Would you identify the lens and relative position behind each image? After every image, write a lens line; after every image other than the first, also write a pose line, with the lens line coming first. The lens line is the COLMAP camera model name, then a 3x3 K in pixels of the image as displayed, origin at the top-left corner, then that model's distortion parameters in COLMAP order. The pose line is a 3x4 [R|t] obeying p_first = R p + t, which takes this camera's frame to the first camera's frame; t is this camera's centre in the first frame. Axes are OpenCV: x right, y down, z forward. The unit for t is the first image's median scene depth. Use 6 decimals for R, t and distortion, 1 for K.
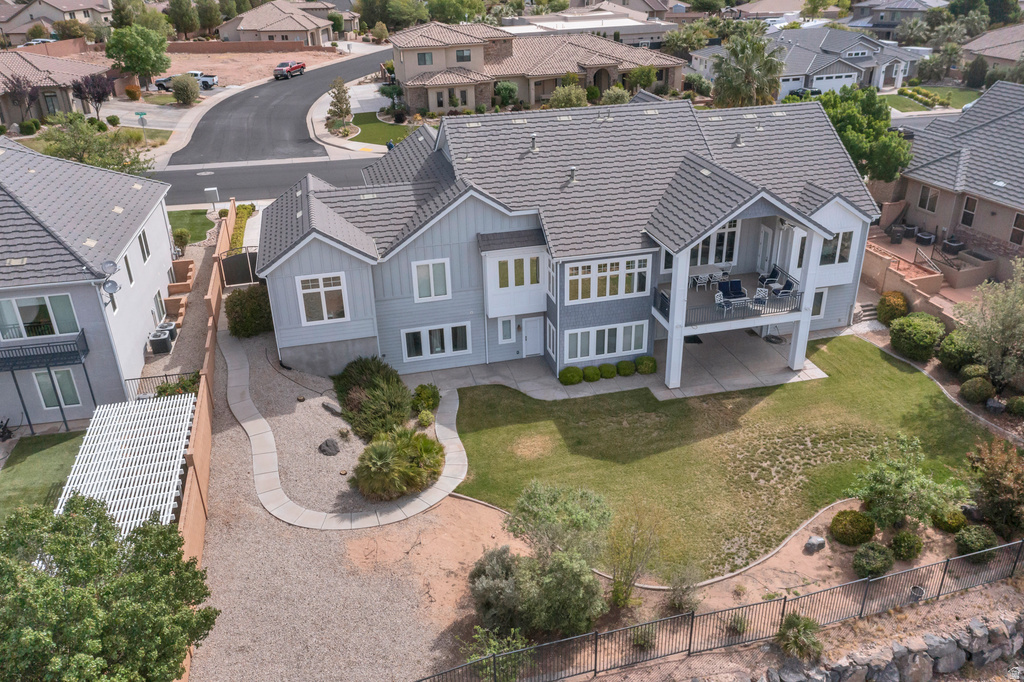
lens RADIAL K [[807.2, 0, 506.8], [0, 807.2, 341.0], [0, 0, 1]] dist [-0.009295, 0.010721]
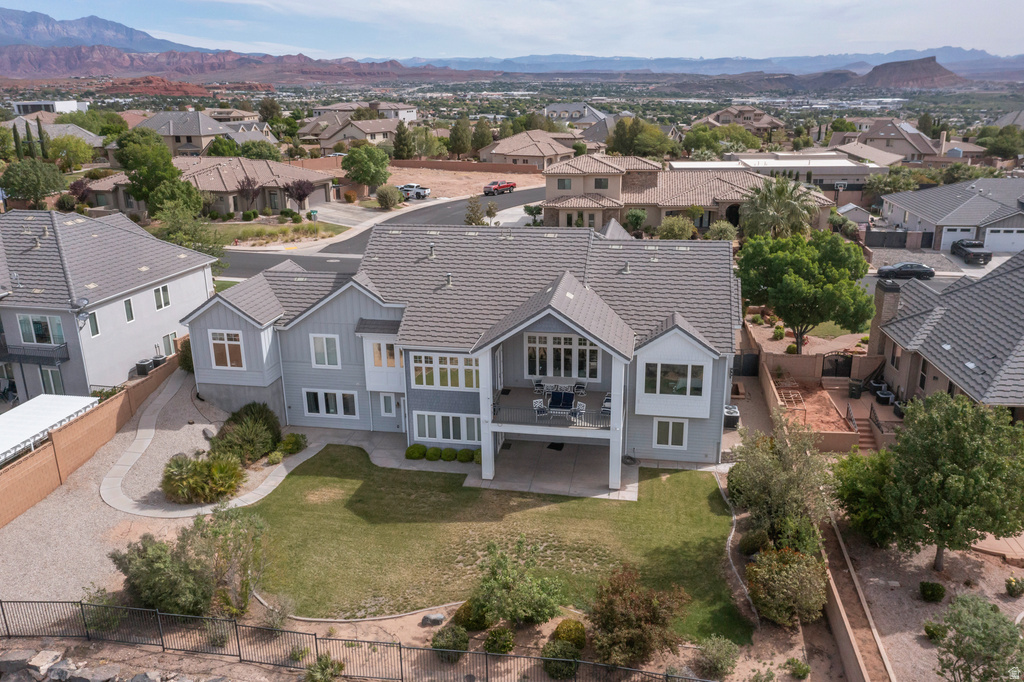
lens RADIAL K [[807.2, 0, 506.8], [0, 807.2, 341.0], [0, 0, 1]] dist [-0.009295, 0.010721]
pose [[0.910268, 0.134775, -0.391470, 0.623941], [-0.190343, 0.975912, -0.106609, -0.012485], [0.367672, 0.171556, 0.913995, -0.015613]]
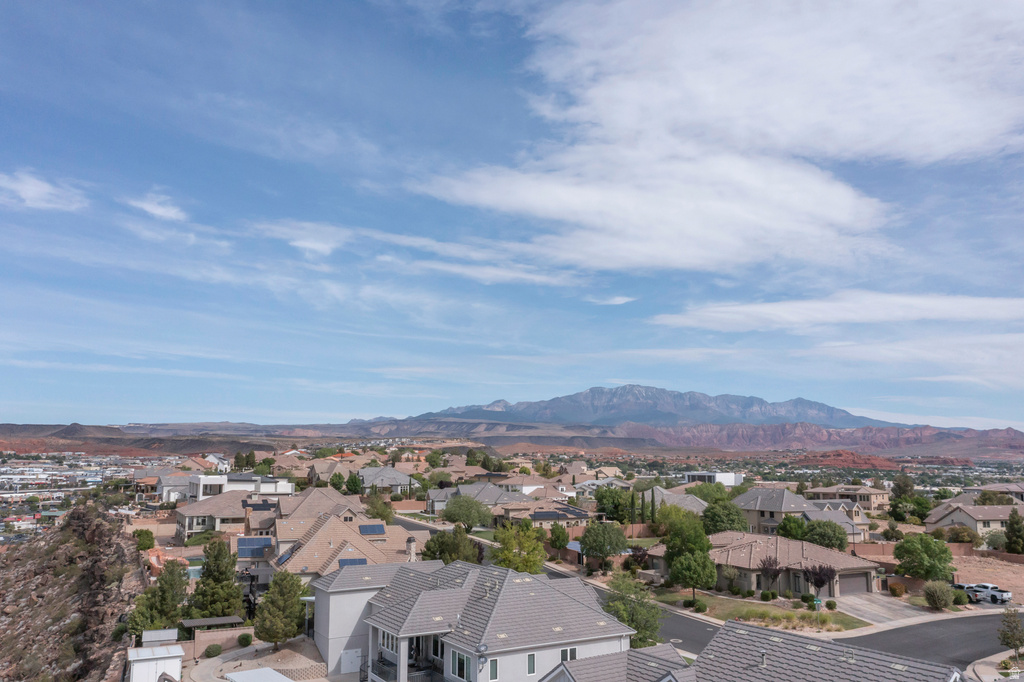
lens RADIAL K [[806.3, 0, 512.3], [0, 806.3, 346.7], [0, 0, 1]] dist [-0.001169, 0.004063]
pose [[0.349674, -0.108328, -0.930587, 0.986961], [-0.427357, 0.865489, -0.261332, -0.184942], [0.833723, 0.489074, 0.256345, 0.240184]]
